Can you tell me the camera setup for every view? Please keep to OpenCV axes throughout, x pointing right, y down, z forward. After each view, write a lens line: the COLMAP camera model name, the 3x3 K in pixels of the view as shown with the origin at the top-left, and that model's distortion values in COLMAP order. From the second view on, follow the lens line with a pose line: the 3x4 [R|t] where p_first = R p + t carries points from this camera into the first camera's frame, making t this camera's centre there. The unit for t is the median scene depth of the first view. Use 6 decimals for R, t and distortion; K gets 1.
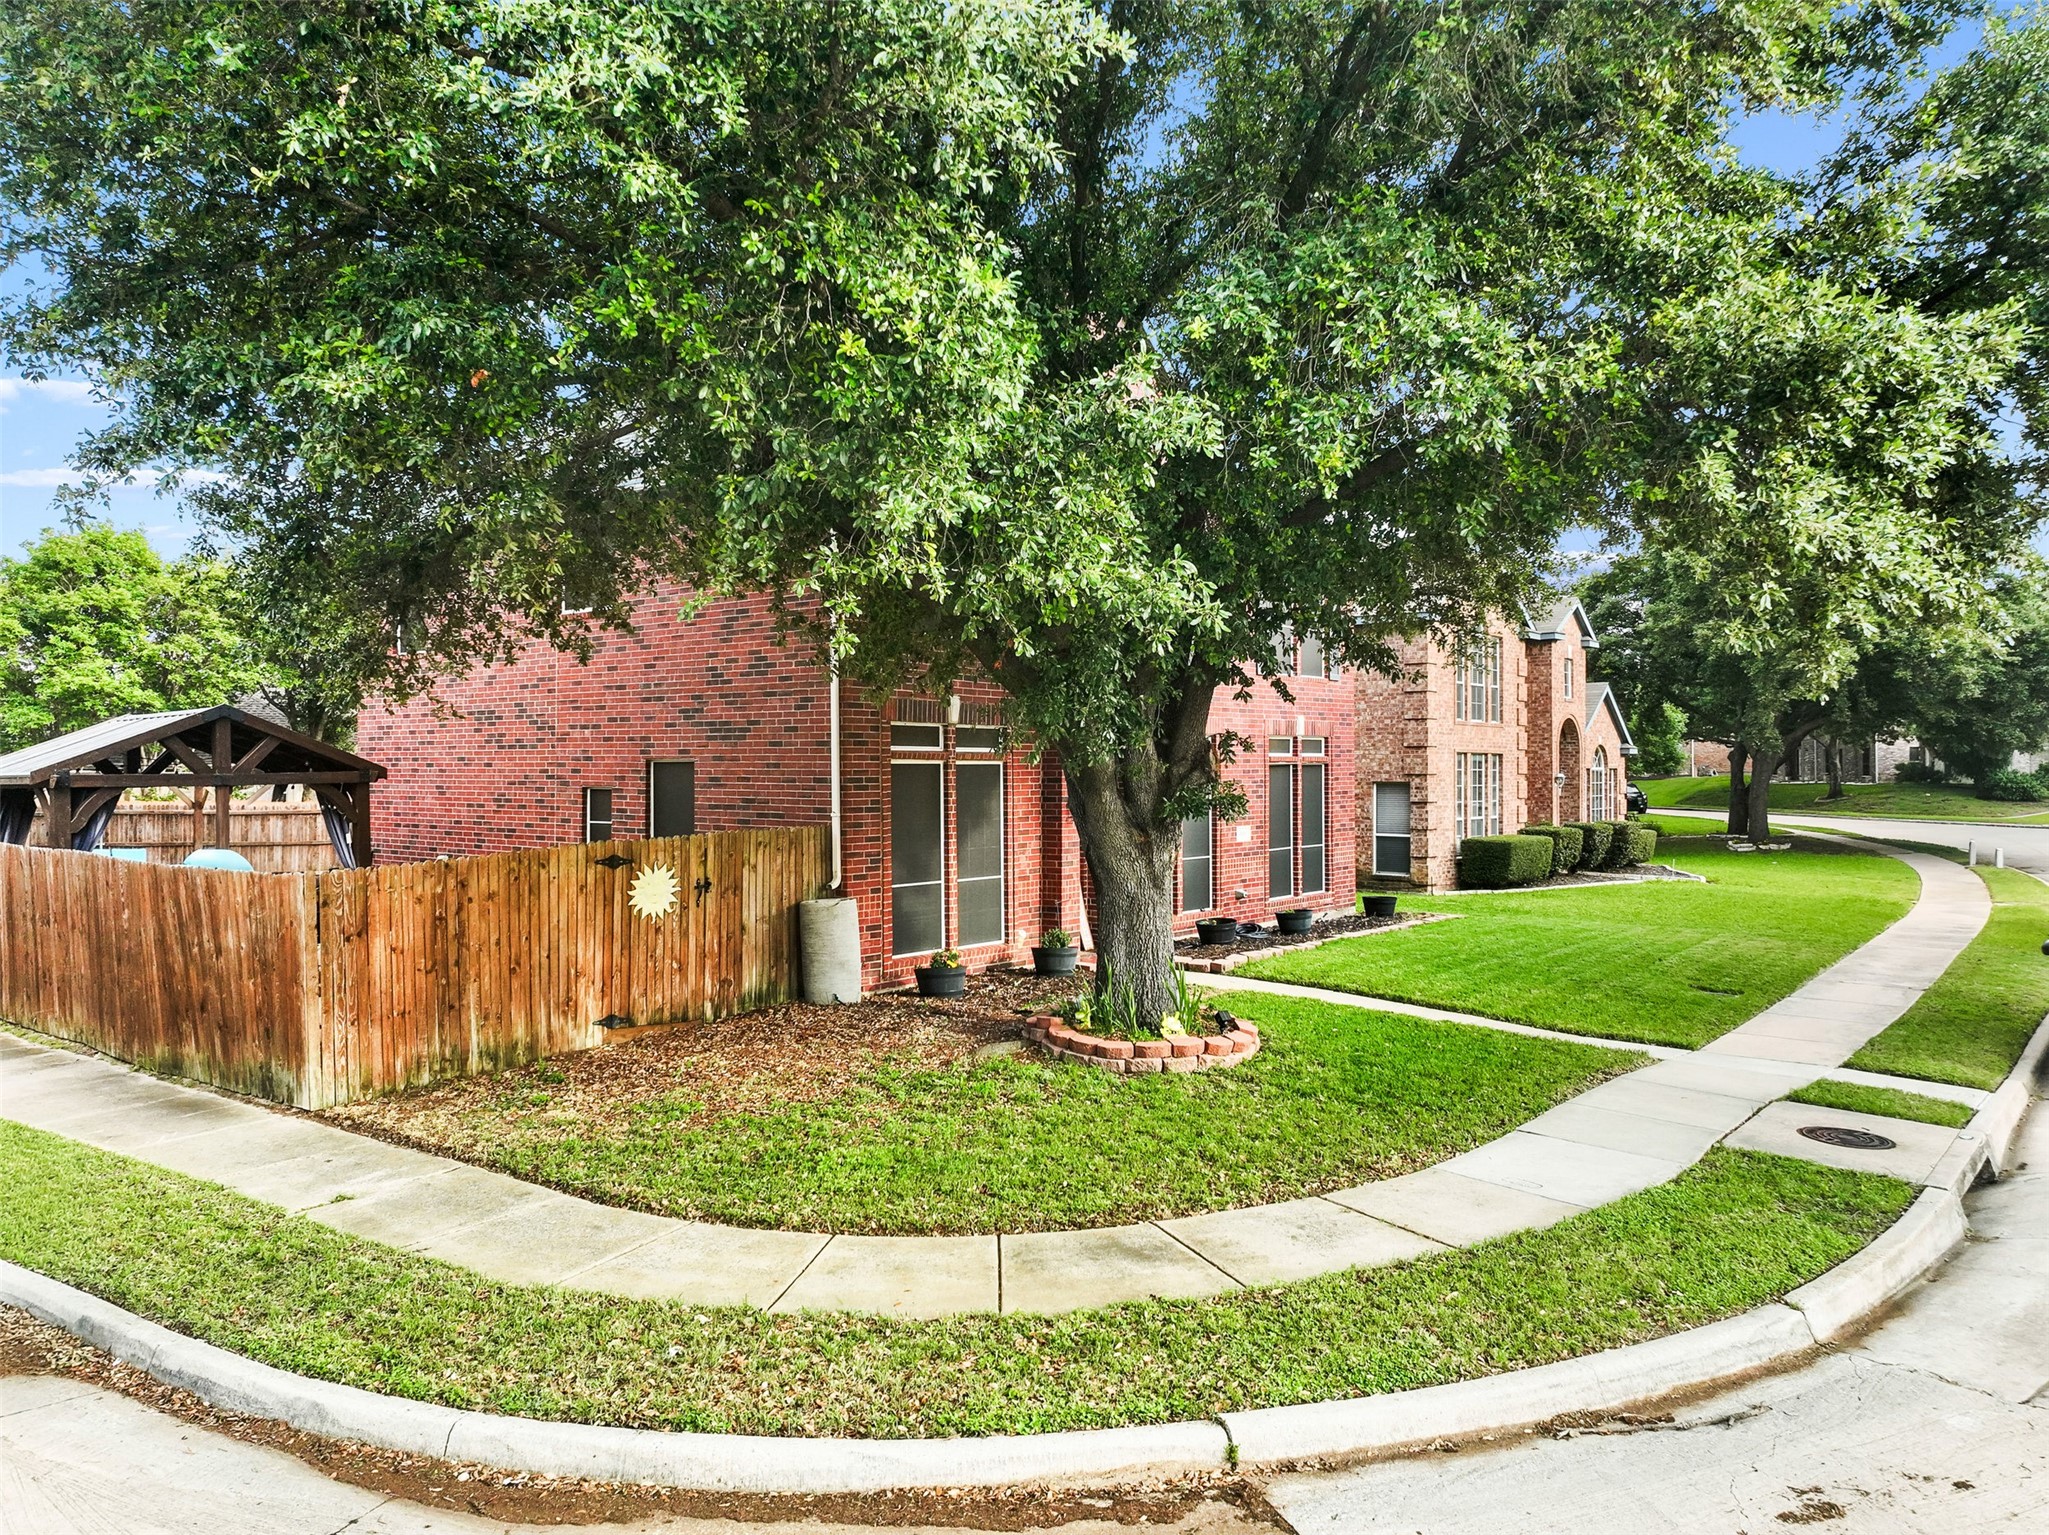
lens RADIAL K [[1444.6, 0, 1023.5], [0, 1444.6, 760.5], [0, 0, 1]] dist [0.011215, 0.001648]
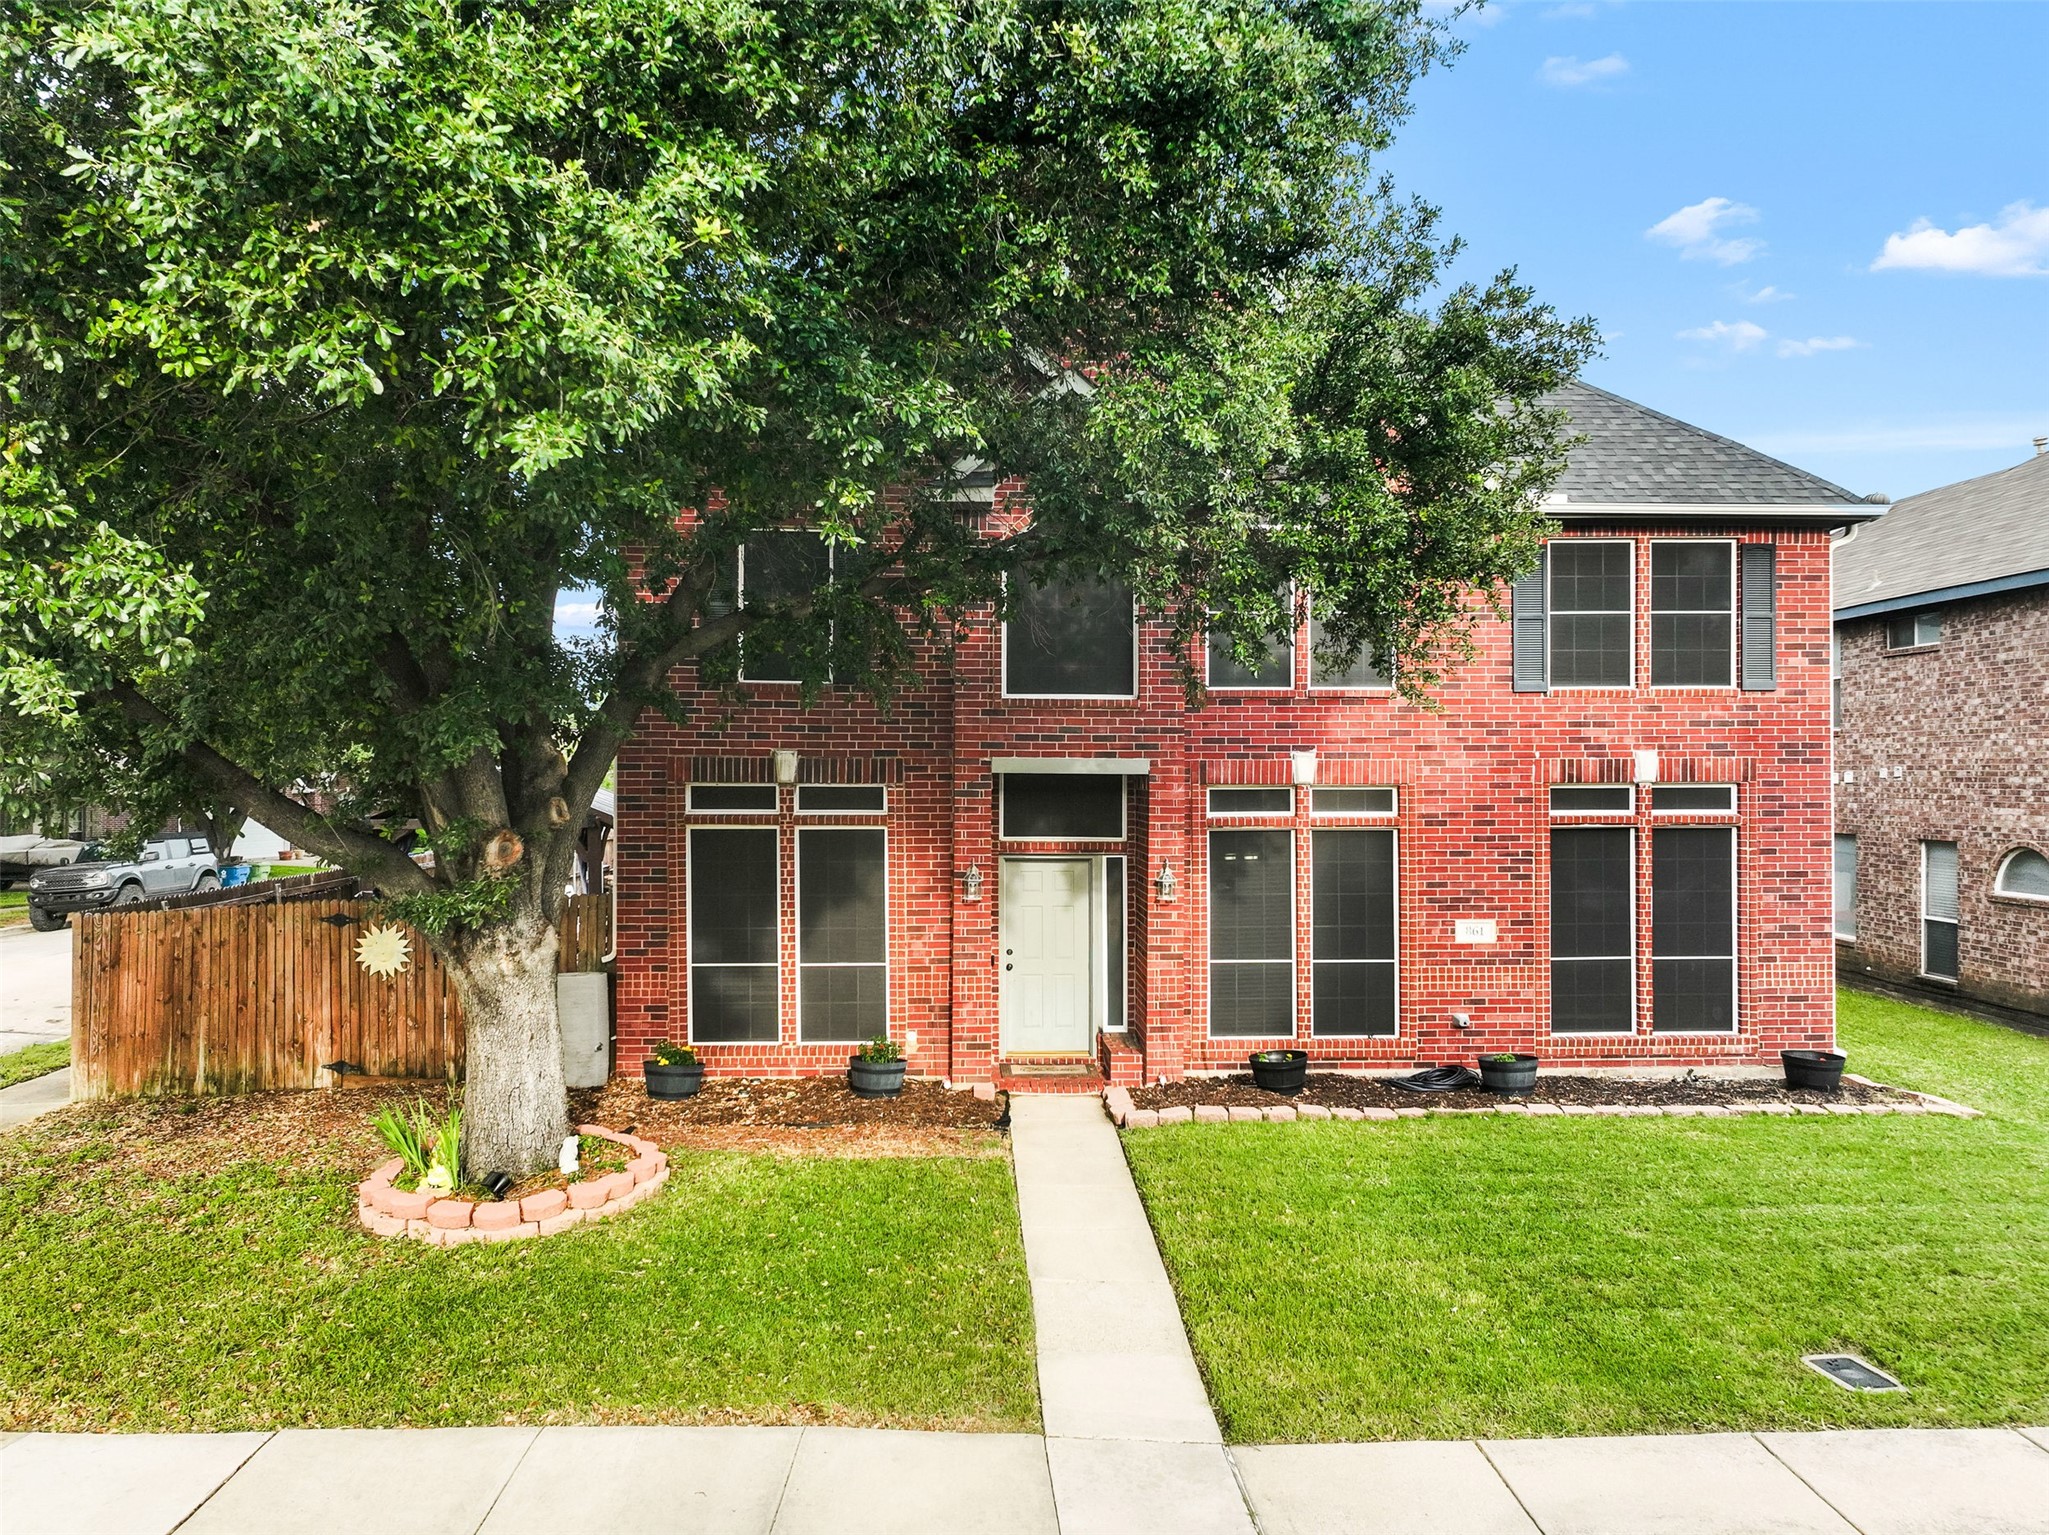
lens RADIAL K [[1444.6, 0, 1028.2], [0, 1444.6, 778.0], [0, 0, 1]] dist [0.011215, 0.001648]
pose [[0.664279, 0.001742, -0.747483, 0.867936], [0.001683, 0.999991, 0.003826, -0.039292], [0.747483, -0.003800, 0.664270, 0.666029]]
